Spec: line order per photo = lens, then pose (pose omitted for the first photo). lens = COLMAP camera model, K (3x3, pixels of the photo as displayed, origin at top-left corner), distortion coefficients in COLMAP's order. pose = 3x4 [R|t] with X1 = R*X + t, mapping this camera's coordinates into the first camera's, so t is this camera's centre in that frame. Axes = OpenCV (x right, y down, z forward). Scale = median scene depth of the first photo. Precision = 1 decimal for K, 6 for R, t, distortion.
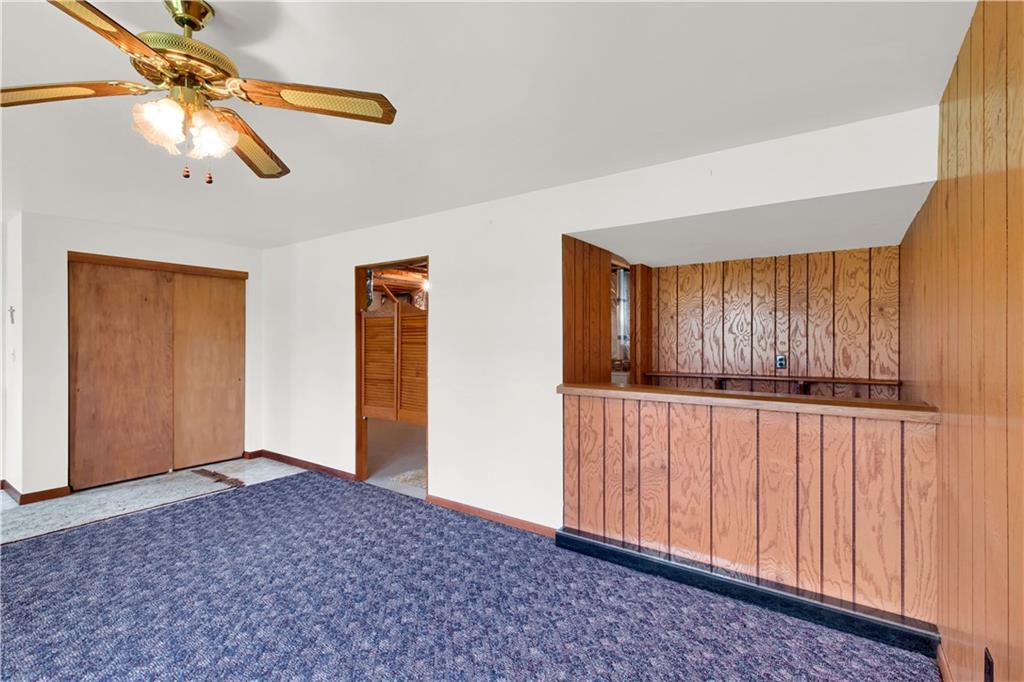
lens RADIAL K [[456.3, 0, 517.8], [0, 456.3, 339.8], [0, 0, 1]] dist [-0.000166, -0.000241]
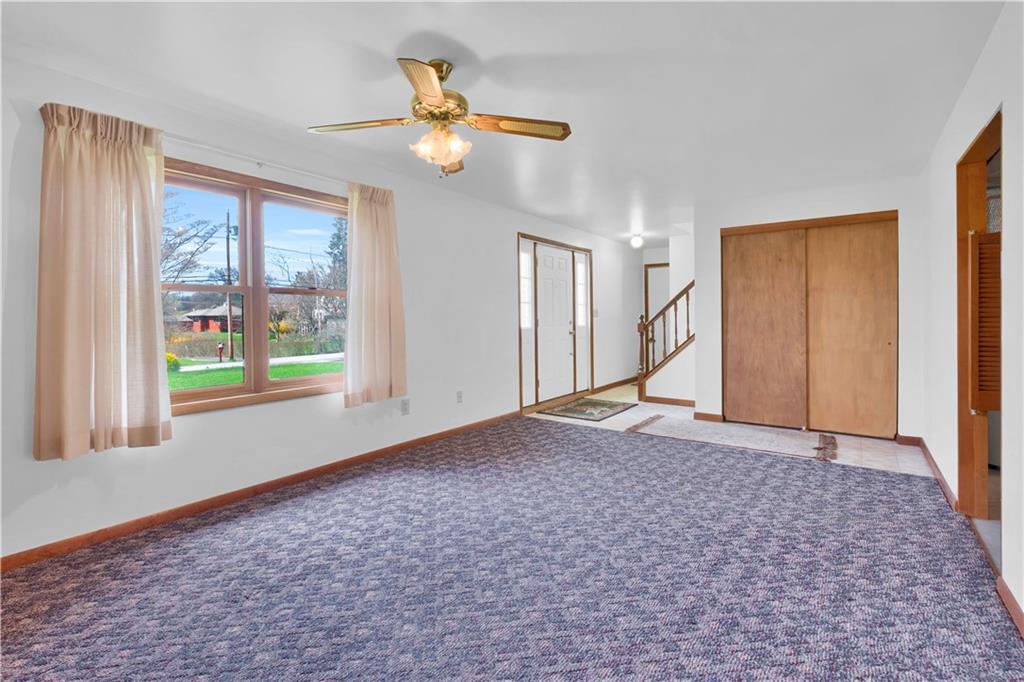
lens RADIAL K [[465.4, 0, 513.5], [0, 465.4, 318.8], [0, 0, 1]] dist [-0.001259, -0.000422]
pose [[-0.019064, 0.004345, -0.999809, 0.311441], [0.008635, 0.999954, 0.004181, 0.044219], [0.999781, -0.008554, -0.019101, 0.452978]]
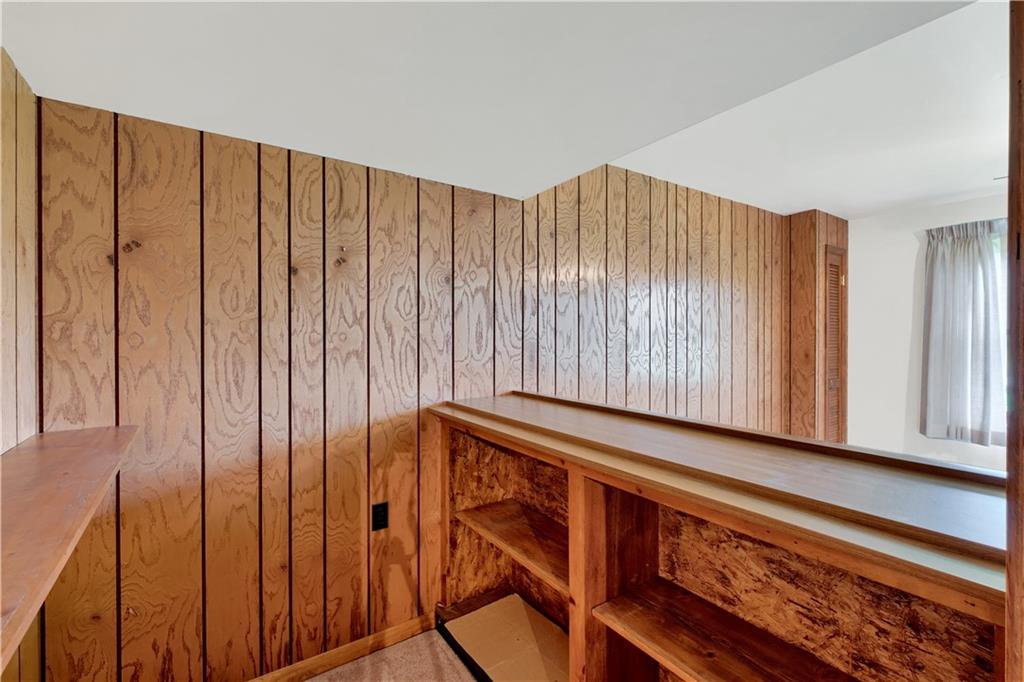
lens RADIAL K [[460.6, 0, 512.5], [0, 460.6, 332.3], [0, 0, 1]] dist [-0.002476, -0.001030]
pose [[-0.936607, -0.002090, 0.350374, 0.237188], [-0.002130, 0.999998, 0.000270, -0.000919], [-0.350374, -0.000493, -0.936610, 1.063561]]
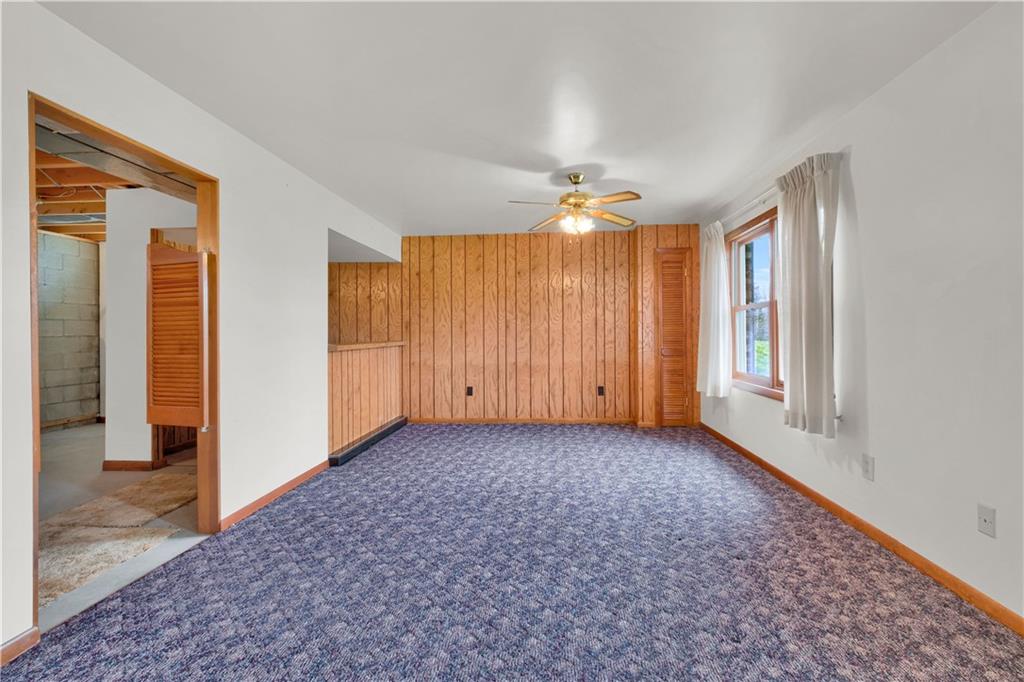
lens RADIAL K [[460.6, 0, 512.5], [0, 460.6, 332.3], [0, 0, 1]] dist [-0.002476, -0.001030]
pose [[-0.498674, 0.004591, 0.866778, -0.986635], [0.006189, 0.999979, -0.001736, 0.053202], [-0.866768, 0.004499, -0.498692, 0.922512]]
